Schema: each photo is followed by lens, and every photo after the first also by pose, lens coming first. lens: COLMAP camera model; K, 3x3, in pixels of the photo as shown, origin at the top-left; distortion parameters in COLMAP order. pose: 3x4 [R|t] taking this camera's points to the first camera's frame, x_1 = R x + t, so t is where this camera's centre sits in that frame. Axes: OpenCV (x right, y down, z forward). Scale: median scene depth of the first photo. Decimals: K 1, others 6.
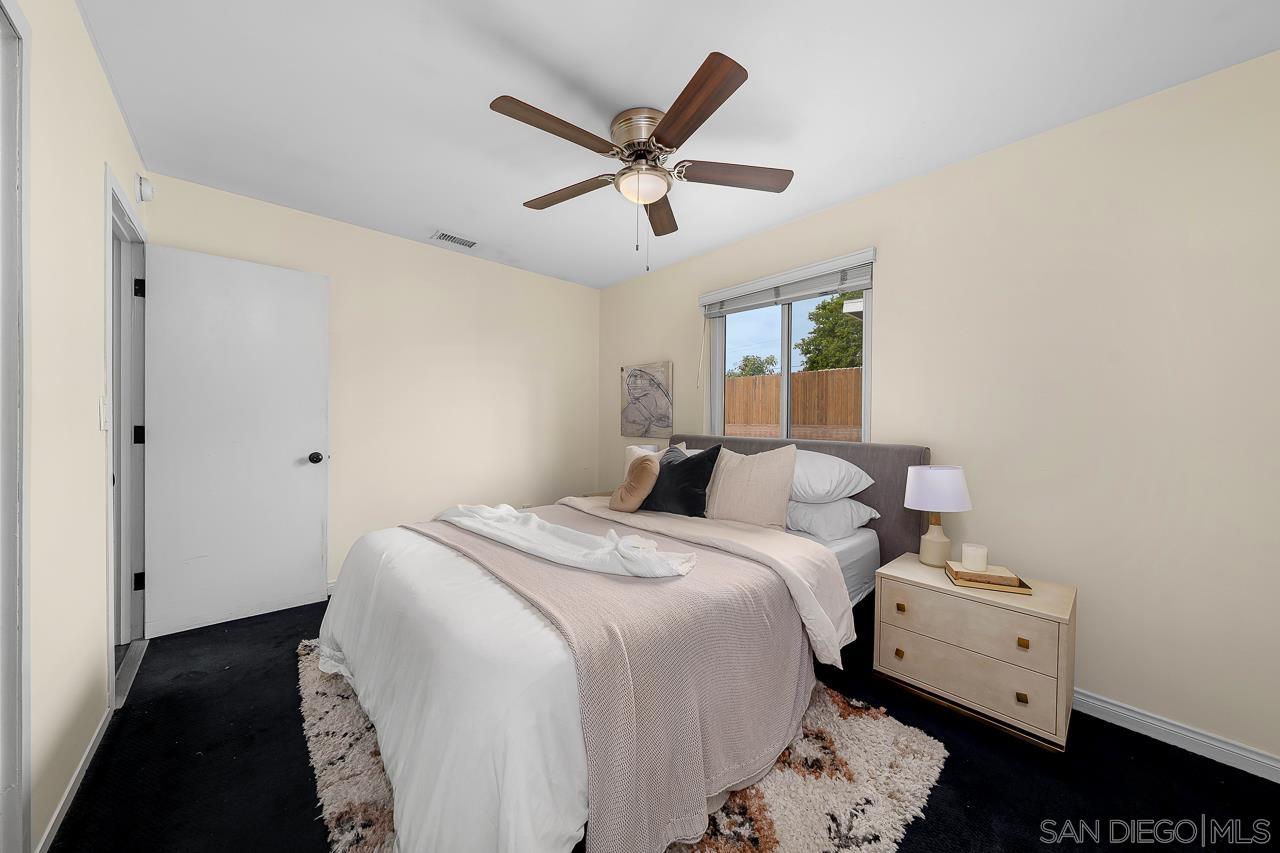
lens RADIAL K [[444.4, 0, 651.0], [0, 444.4, 422.5], [0, 0, 1]] dist [-0.000728, -0.000548]
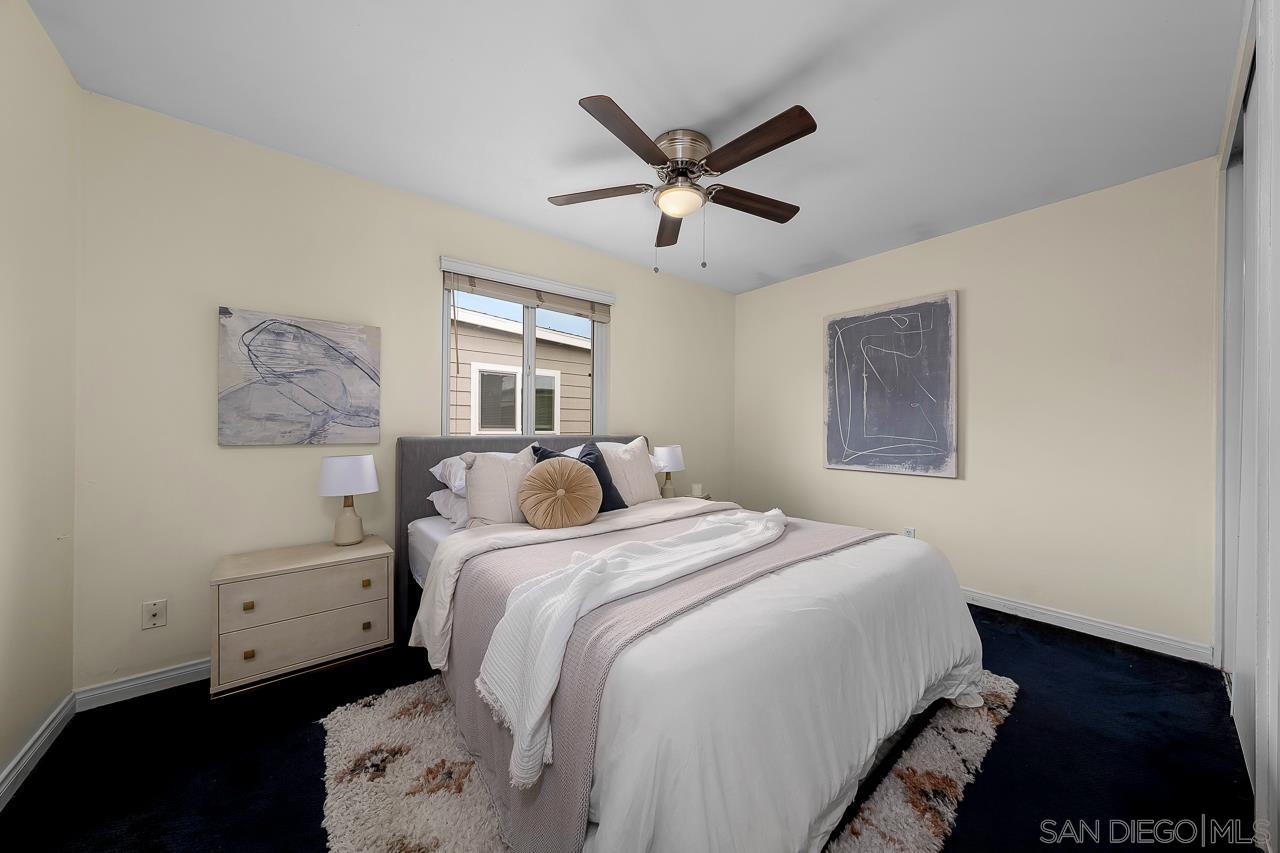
lens RADIAL K [[444.4, 0, 641.2], [0, 444.4, 428.1], [0, 0, 1]] dist [-0.000728, -0.000548]
pose [[0.031442, -0.018873, 0.999327, -0.602217], [-0.002691, 0.999816, 0.018967, -0.000389], [-0.999502, -0.003285, 0.031385, 0.571695]]
